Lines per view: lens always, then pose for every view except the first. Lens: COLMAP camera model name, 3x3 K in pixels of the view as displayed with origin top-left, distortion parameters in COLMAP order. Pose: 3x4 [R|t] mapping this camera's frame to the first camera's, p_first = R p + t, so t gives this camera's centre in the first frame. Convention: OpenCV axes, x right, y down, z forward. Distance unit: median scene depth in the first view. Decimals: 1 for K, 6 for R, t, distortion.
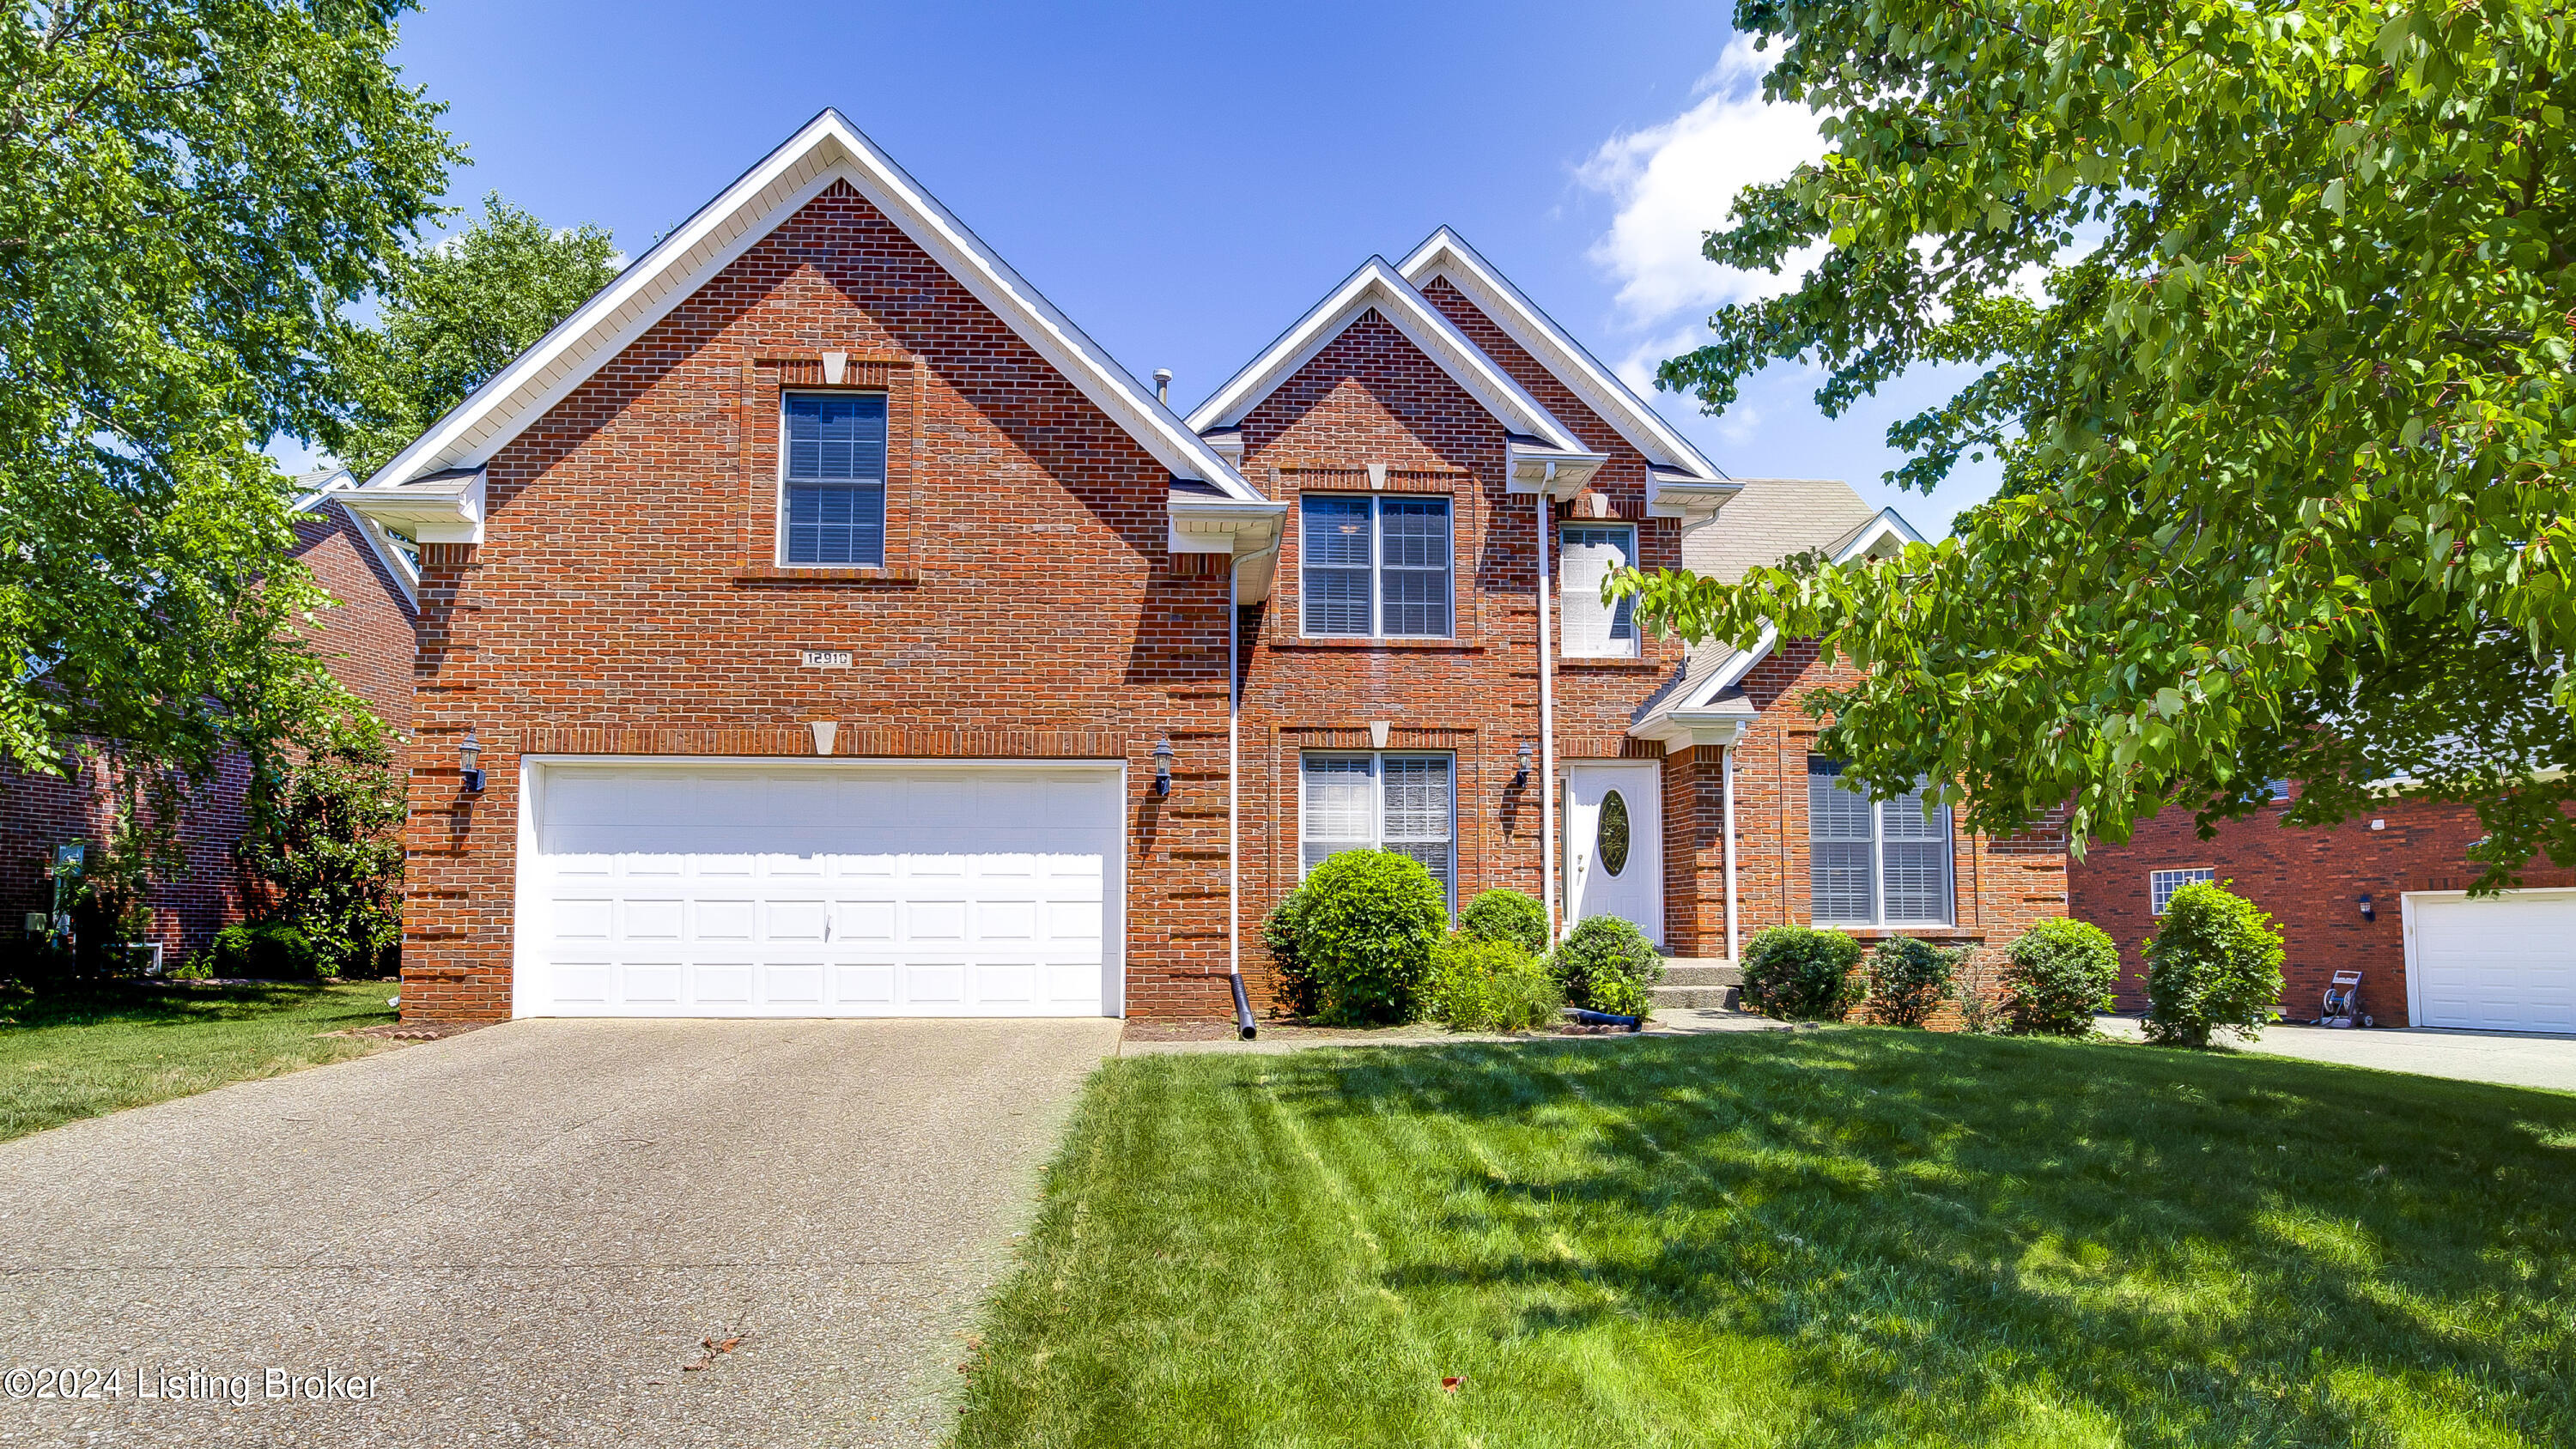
lens RADIAL K [[1796.6, 0, 1300.9], [0, 1796.6, 730.7], [0, 0, 1]] dist [-0.053315, 0.007873]
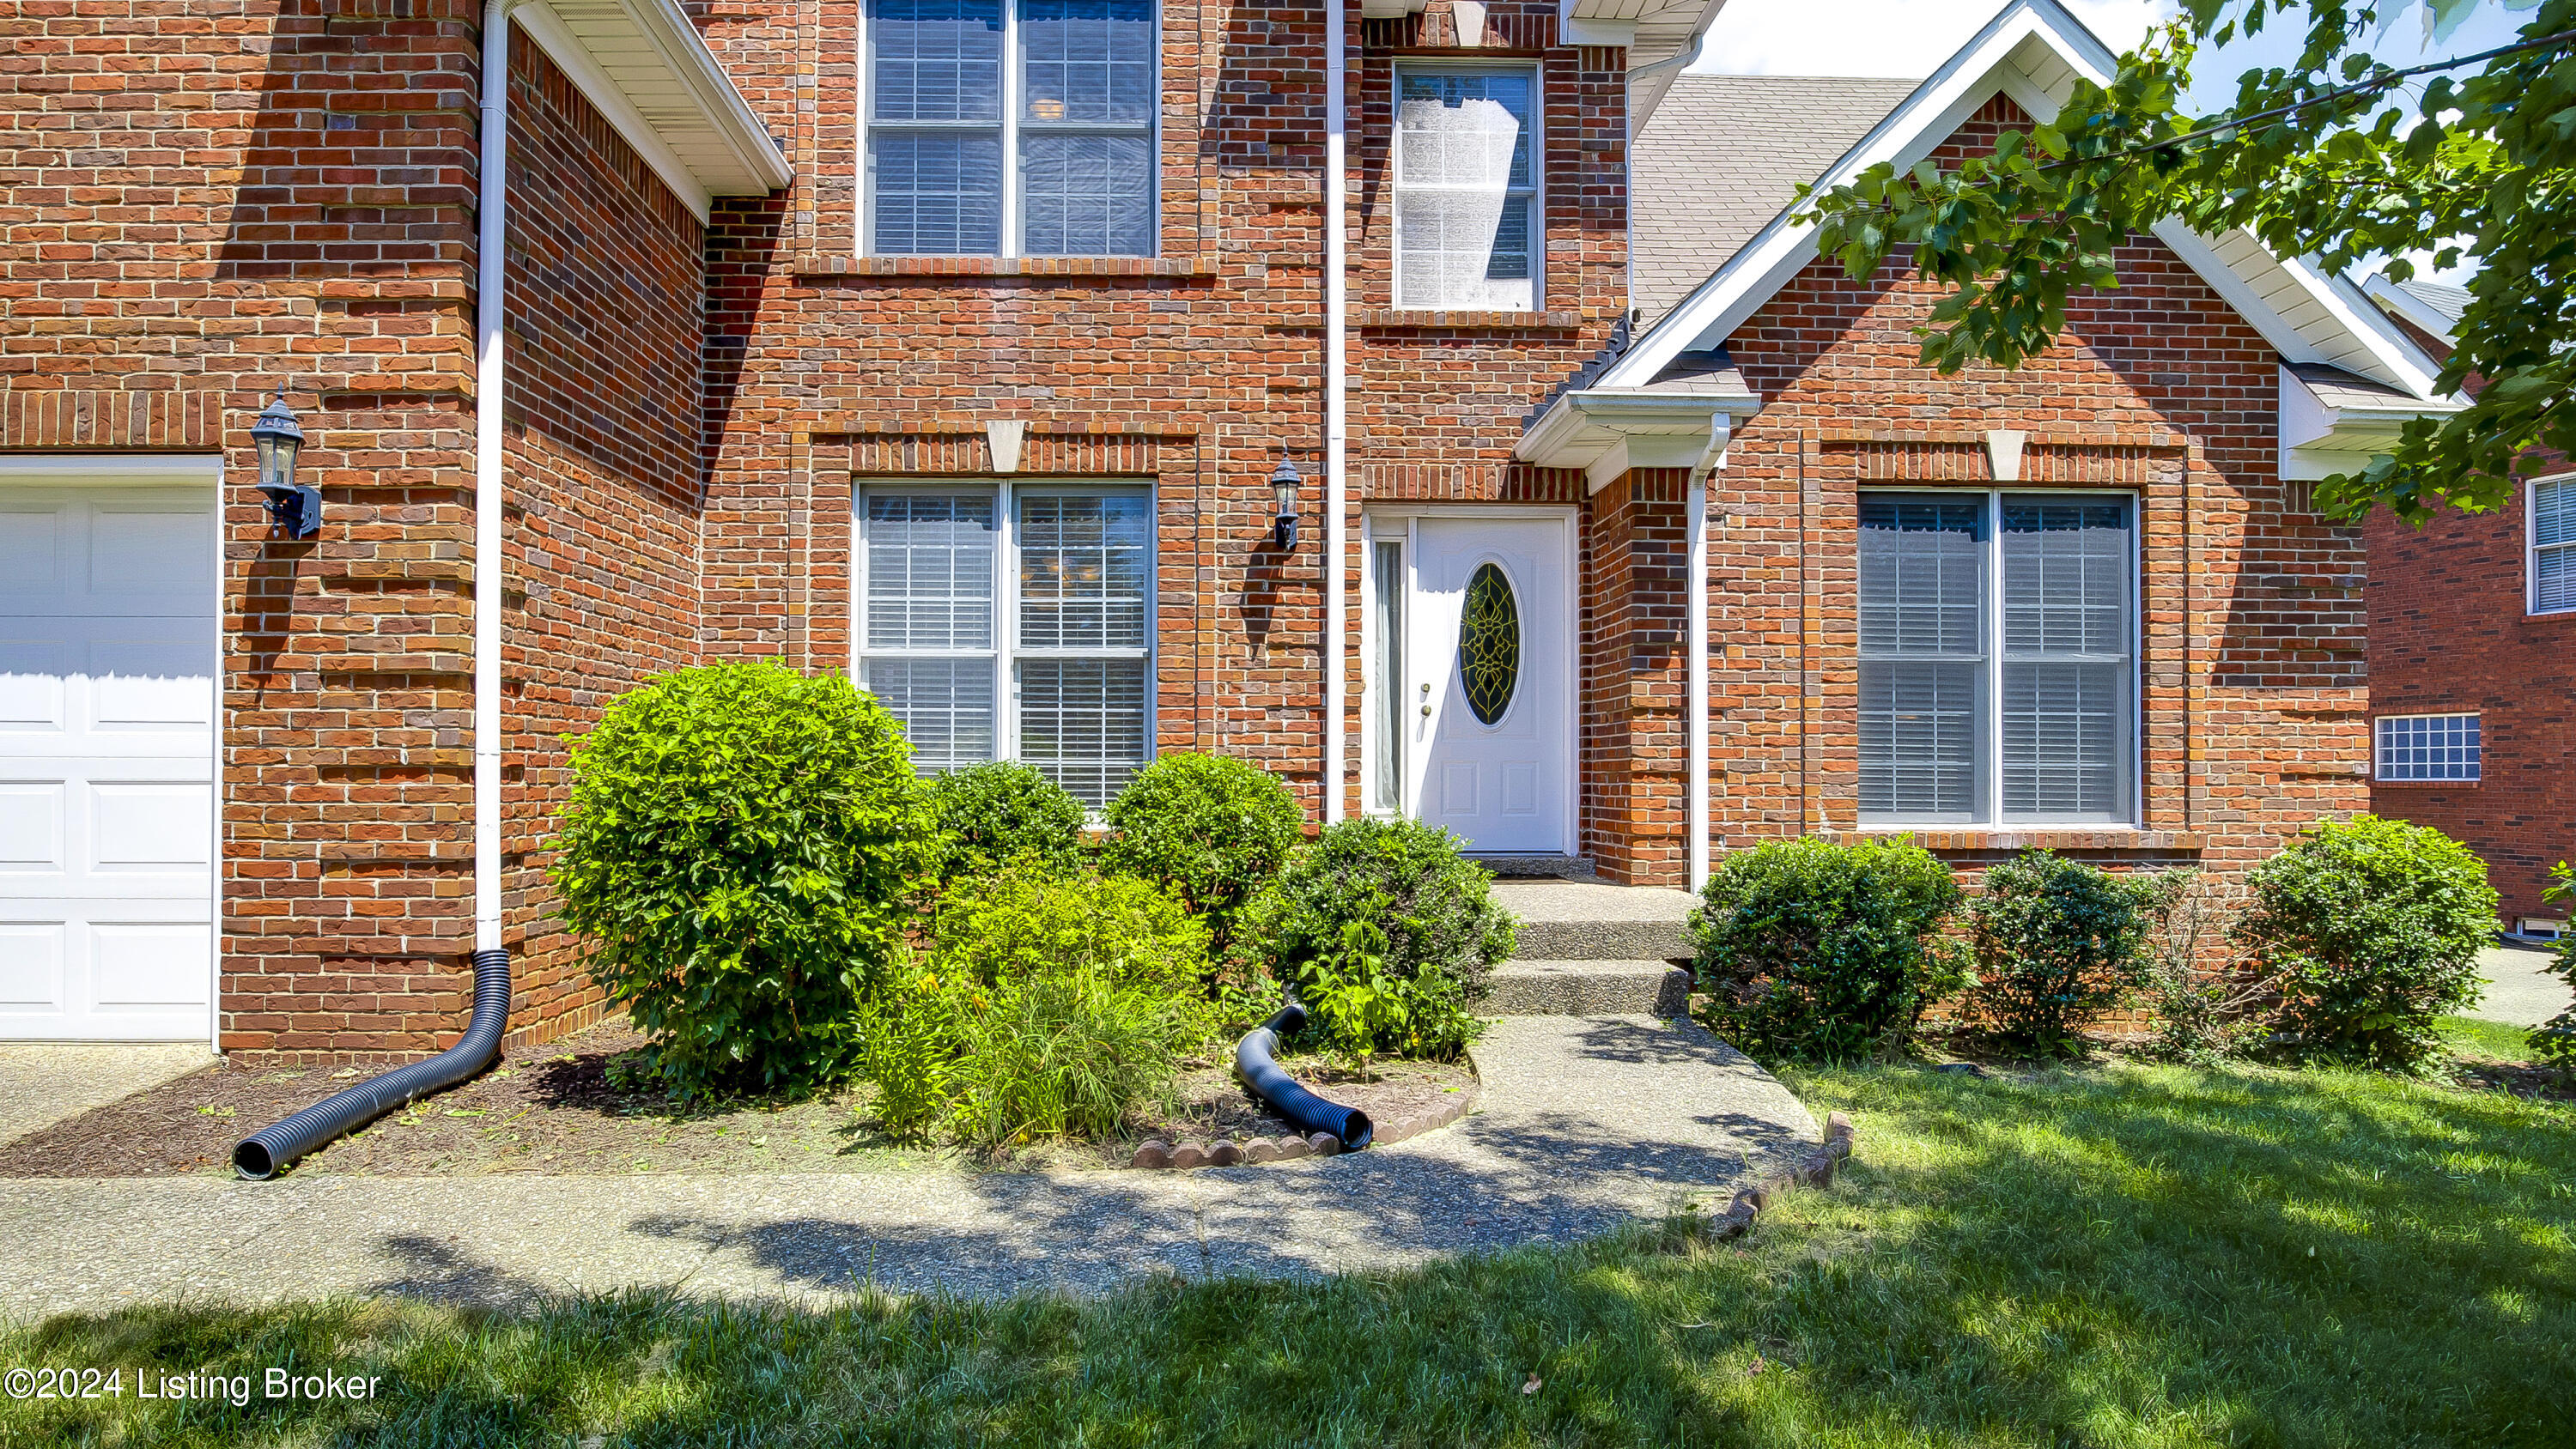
lens RADIAL K [[1796.6, 0, 1277.0], [0, 1796.6, 719.9], [0, 0, 1]] dist [-0.053315, 0.007873]
pose [[0.998736, 0.003767, -0.050130, 0.146493], [0.000496, 0.996401, 0.084757, 0.036311], [0.050269, -0.084675, 0.995140, 0.489804]]
